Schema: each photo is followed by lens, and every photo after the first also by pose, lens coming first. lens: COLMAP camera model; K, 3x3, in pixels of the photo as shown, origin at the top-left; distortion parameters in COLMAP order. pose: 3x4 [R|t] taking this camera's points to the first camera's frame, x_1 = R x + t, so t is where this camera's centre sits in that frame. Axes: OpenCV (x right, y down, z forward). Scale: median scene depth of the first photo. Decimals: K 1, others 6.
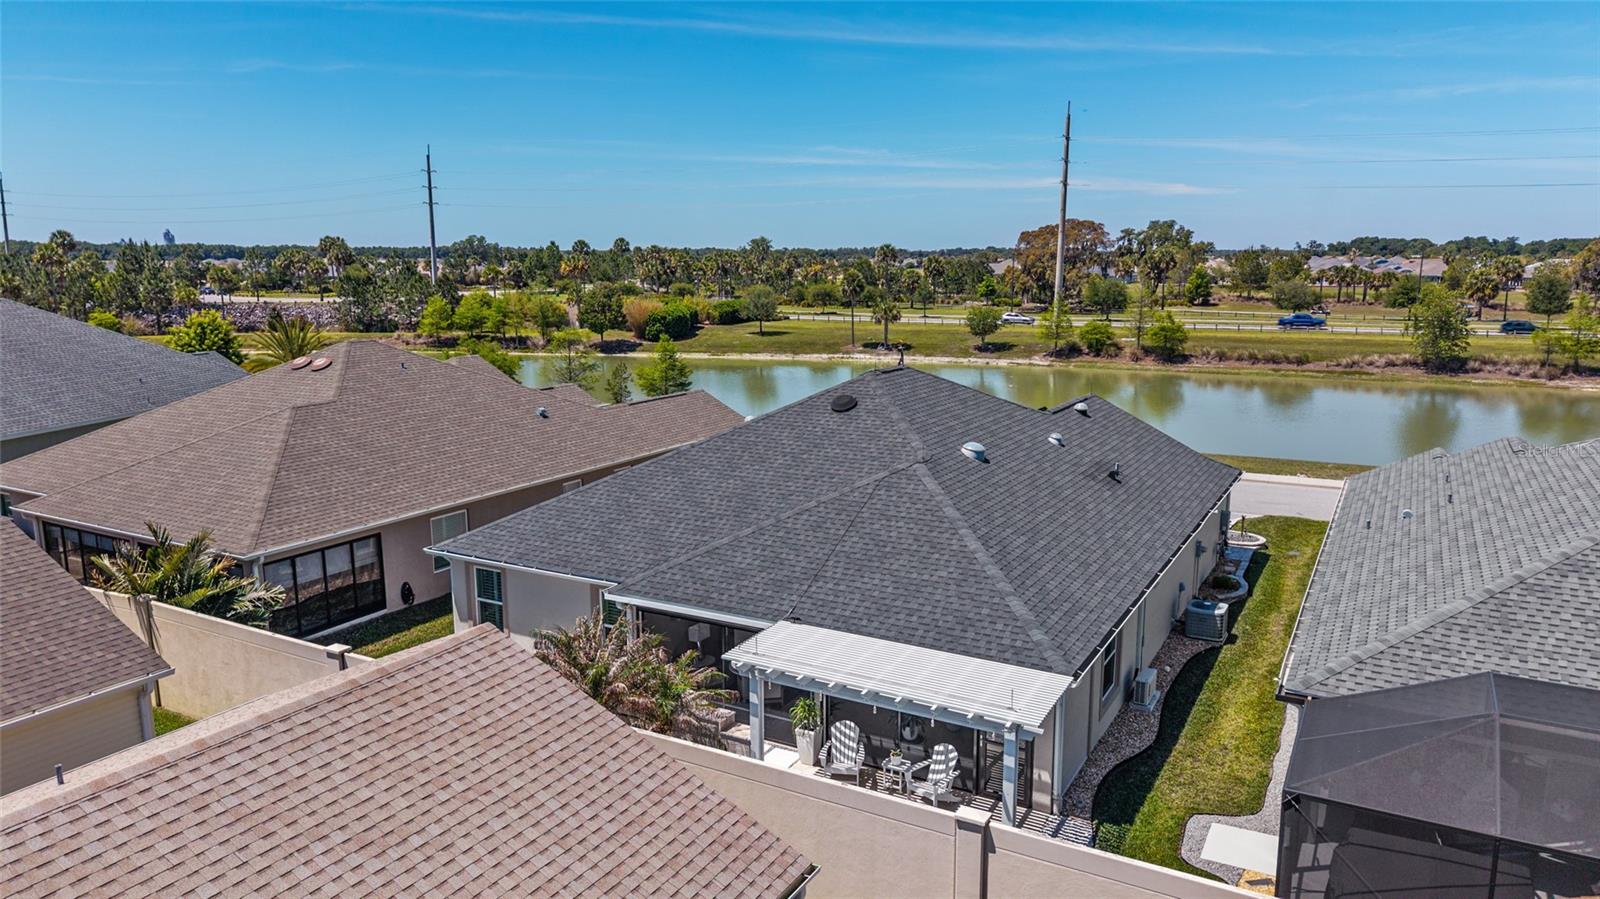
lens RADIAL K [[1062.9, 0, 788.5], [0, 1062.9, 455.3], [0, 0, 1]] dist [0.037250, -0.042288]
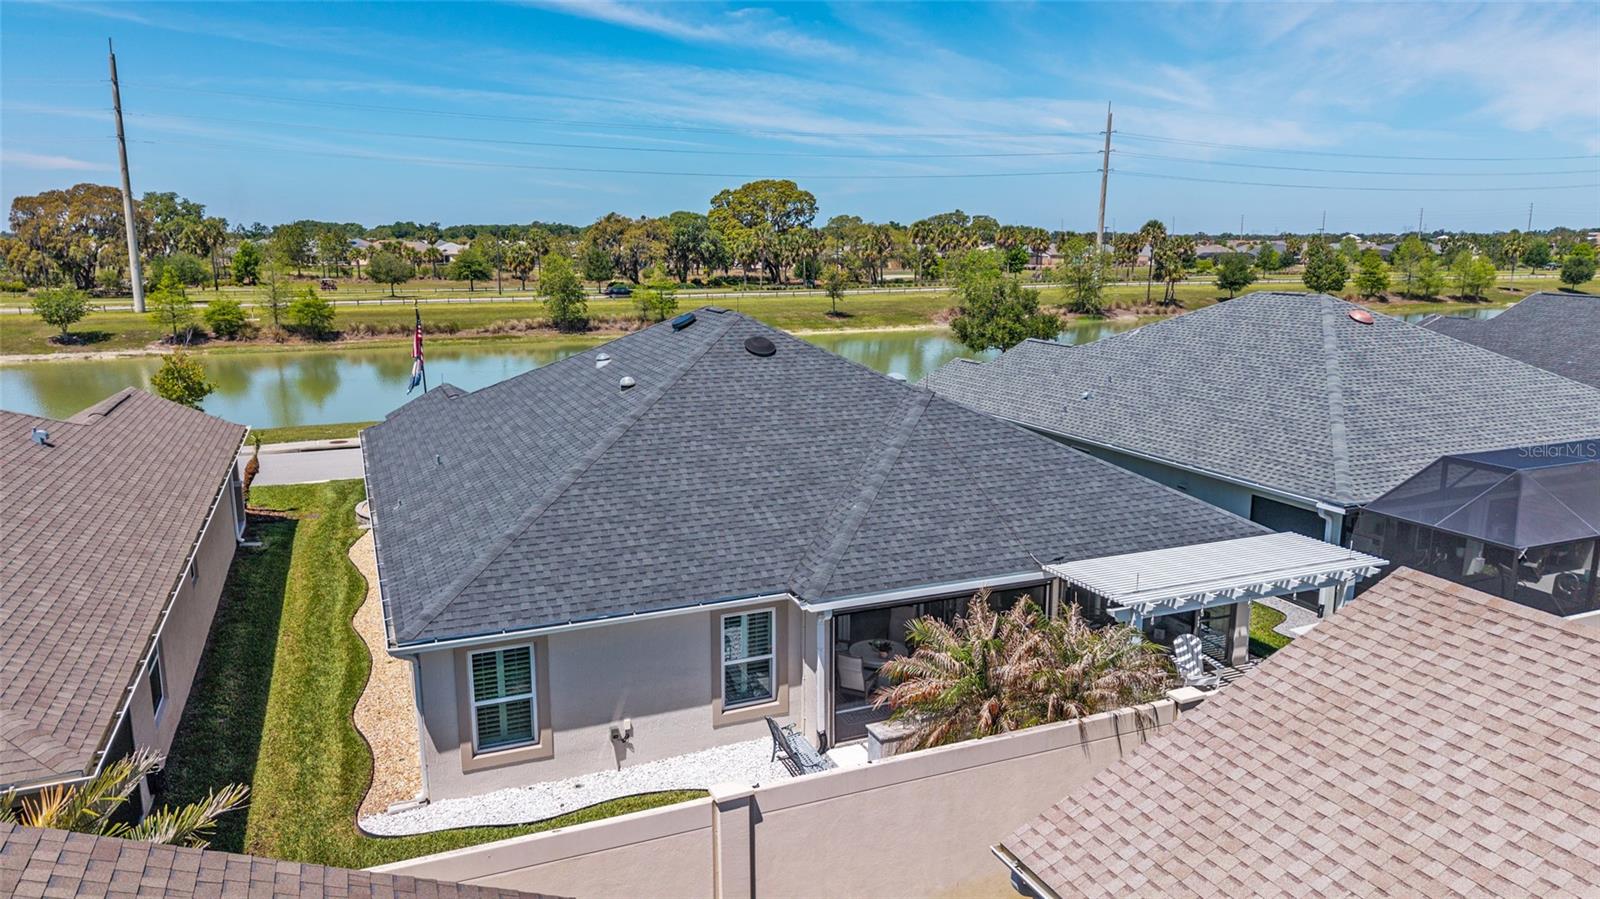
lens RADIAL K [[1080.1, 0, 800.0], [0, 1080.1, 442.8], [0, 0, 1]] dist [-0.003393, -0.000101]
pose [[0.600739, -0.141019, 0.786909, -0.152532], [0.139693, 0.987692, 0.070357, -0.007392], [-0.787146, 0.067660, 0.613045, 0.108813]]
